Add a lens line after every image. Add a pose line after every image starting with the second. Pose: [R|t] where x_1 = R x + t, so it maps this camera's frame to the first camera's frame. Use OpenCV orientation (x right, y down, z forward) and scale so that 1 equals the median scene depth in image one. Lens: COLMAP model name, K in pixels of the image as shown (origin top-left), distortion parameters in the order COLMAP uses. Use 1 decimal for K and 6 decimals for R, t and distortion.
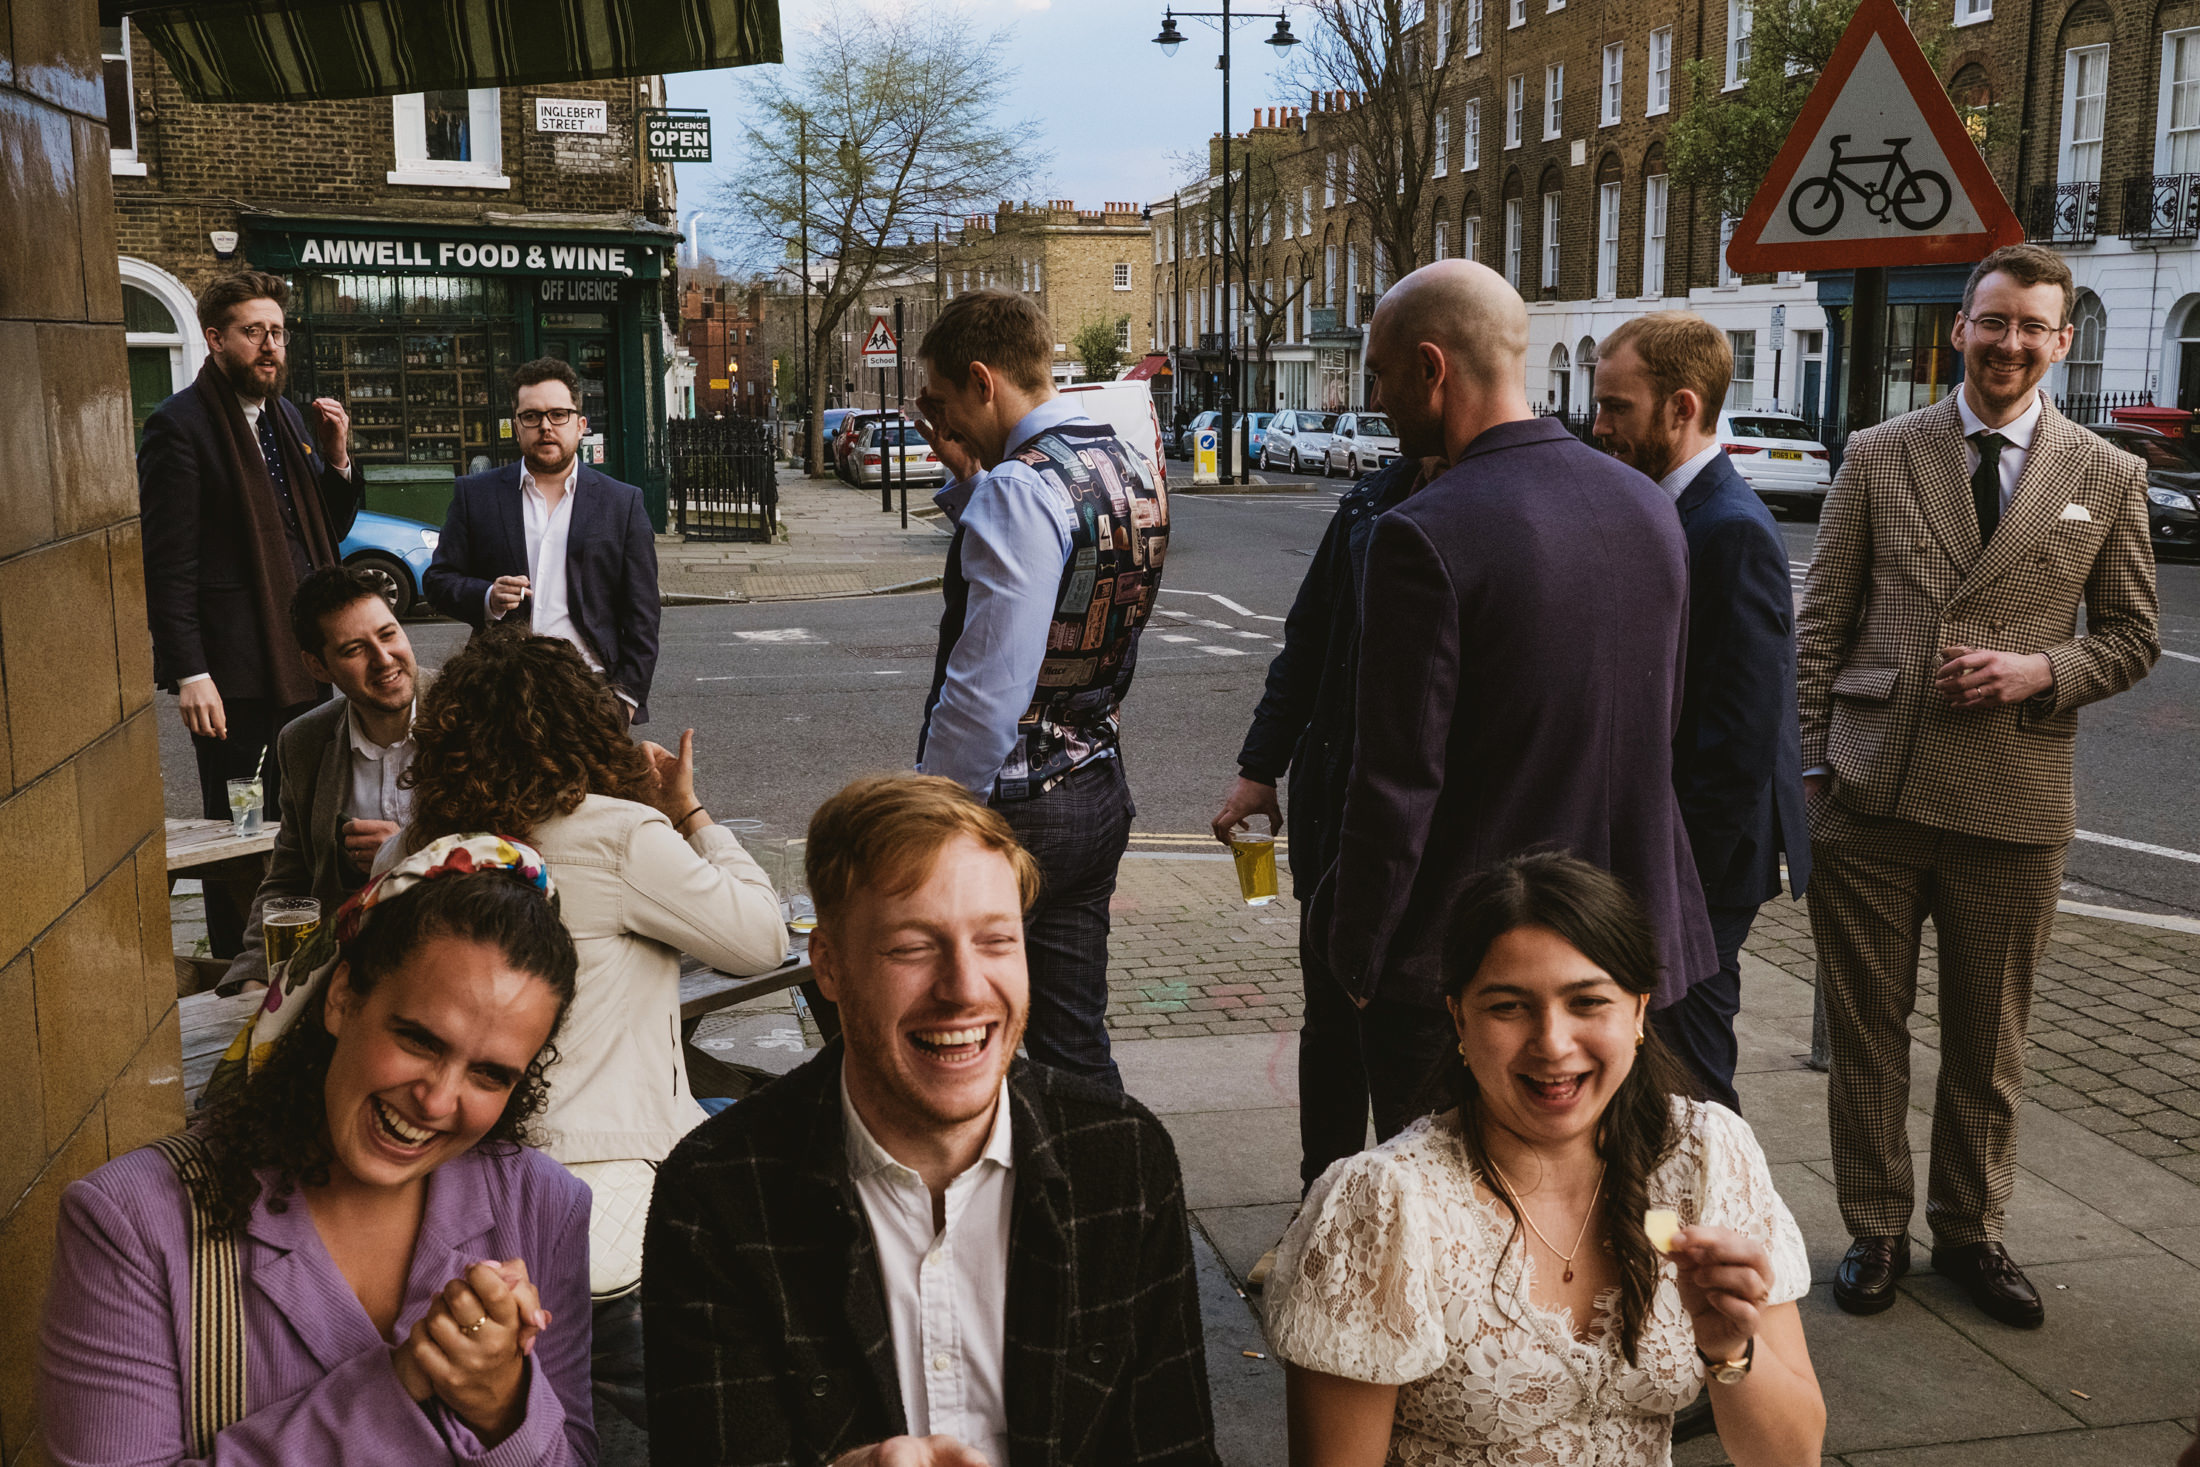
lens RADIAL K [[2168.2, 0, 1117.4], [0, 2168.2, 745.5], [0, 0, 1]] dist [0.012240, 0.000000]
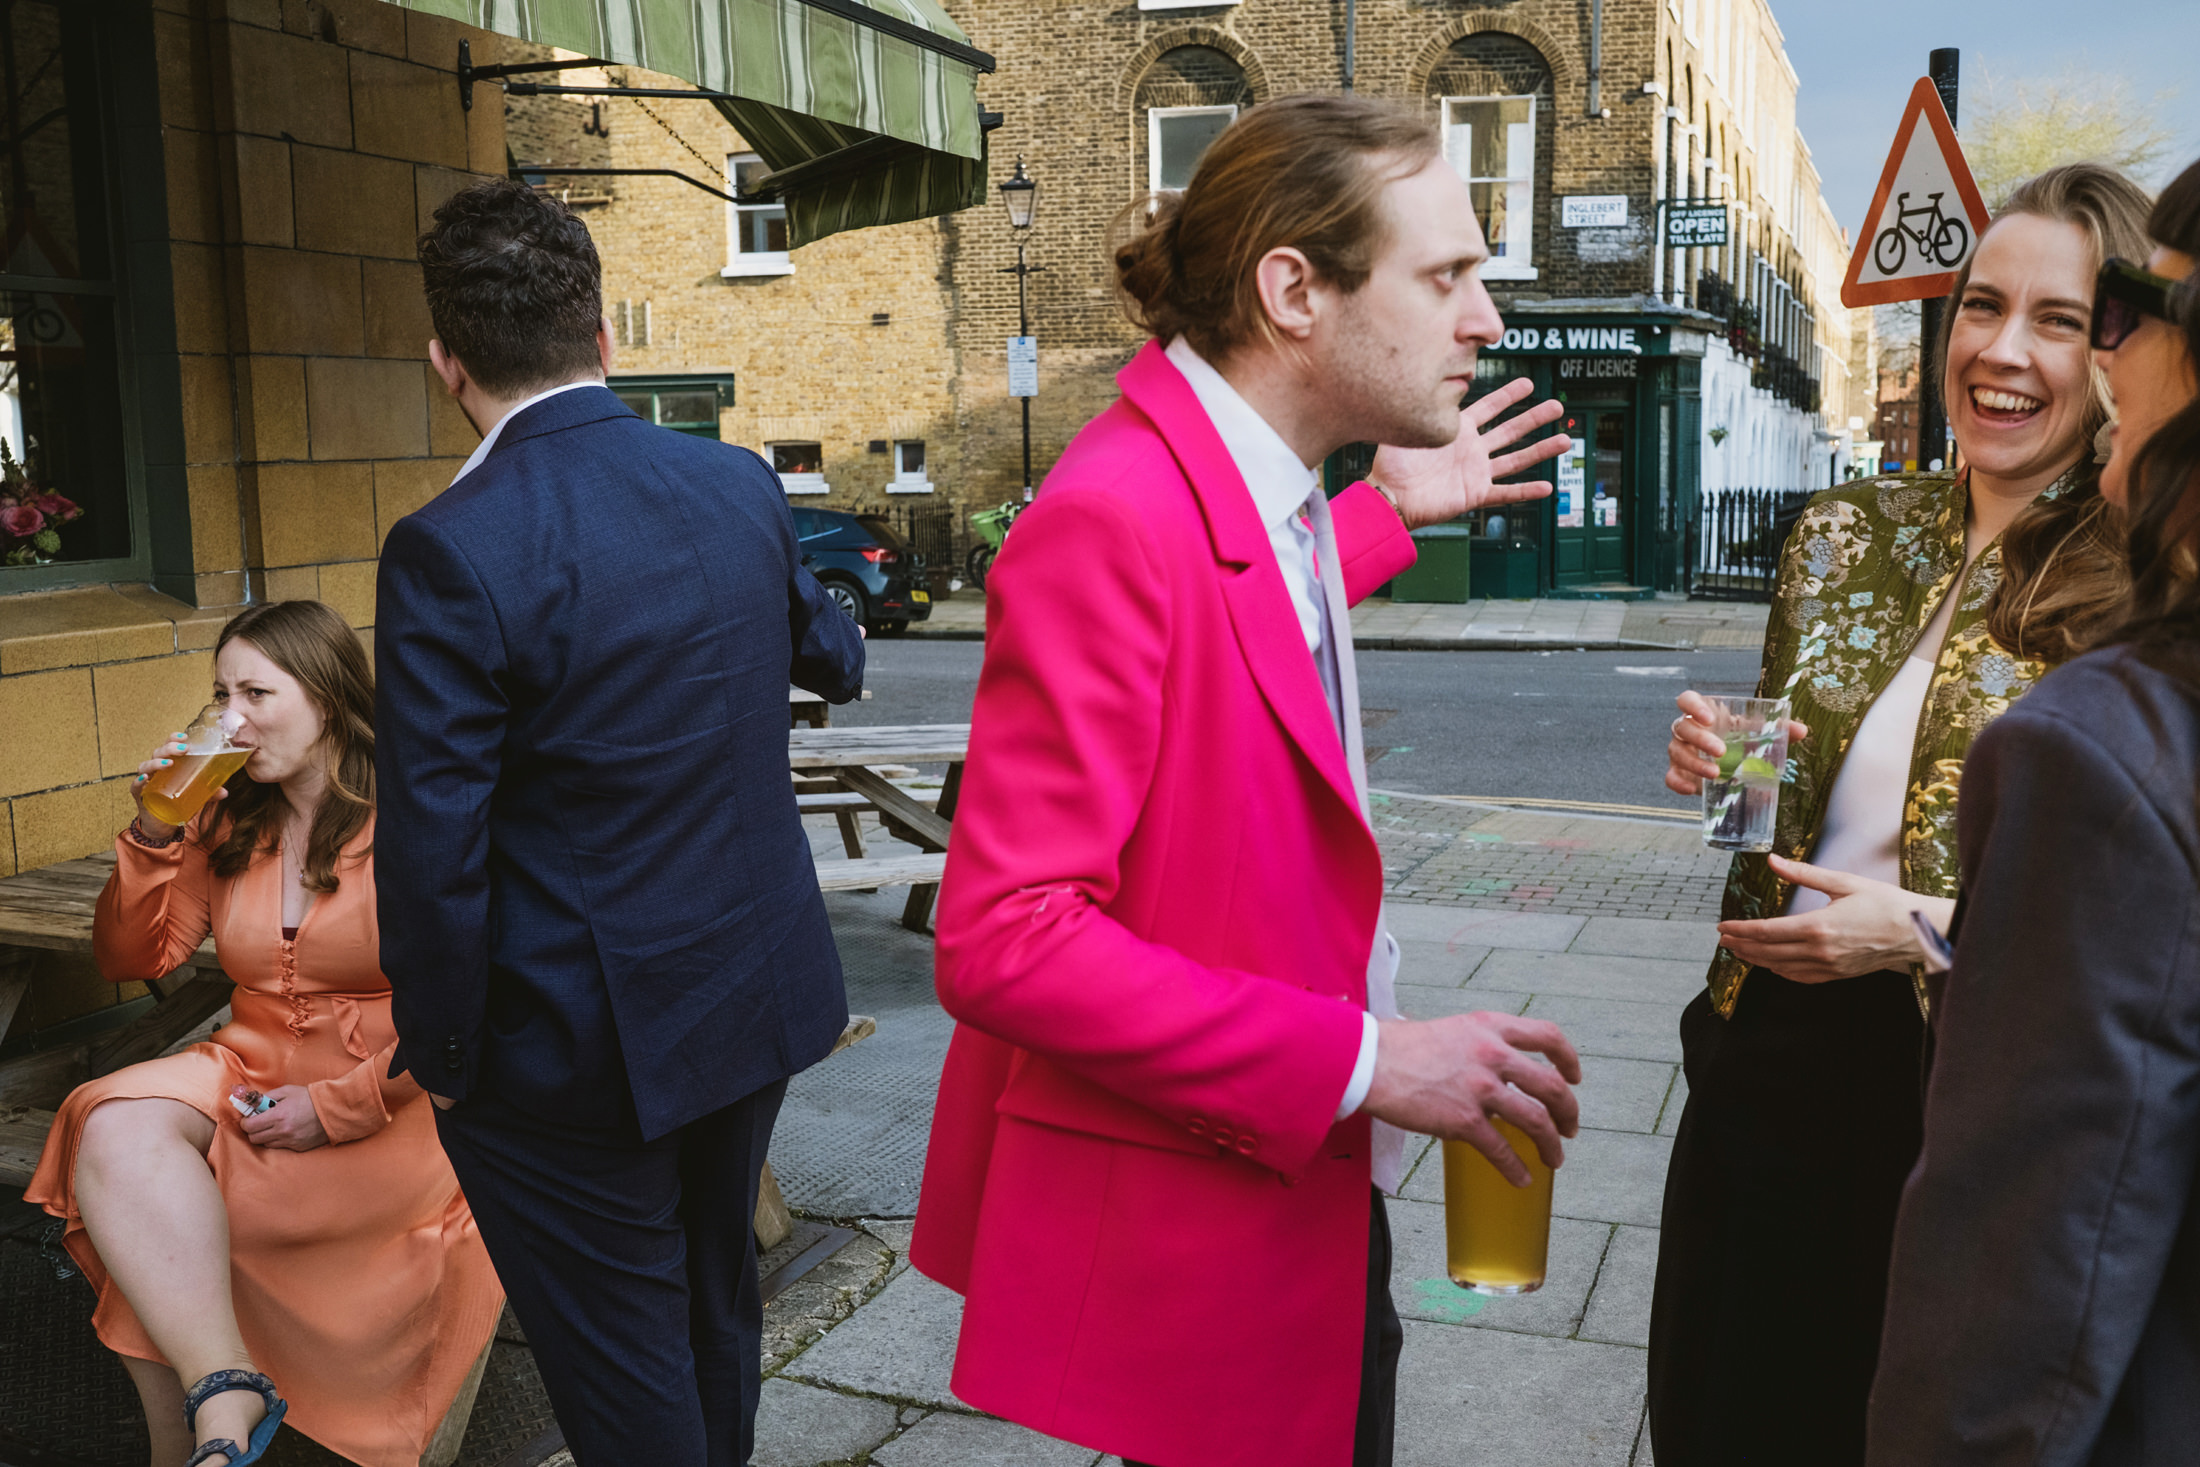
lens RADIAL K [[2168.2, 0, 1121.0], [0, 2168.2, 712.3], [0, 0, 1]] dist [0.012240, 0.000000]
pose [[0.856879, 0.057849, -0.512261, 0.118749], [-0.085045, 0.995932, -0.029789, 0.017110], [0.508453, 0.069091, 0.858313, -0.051921]]
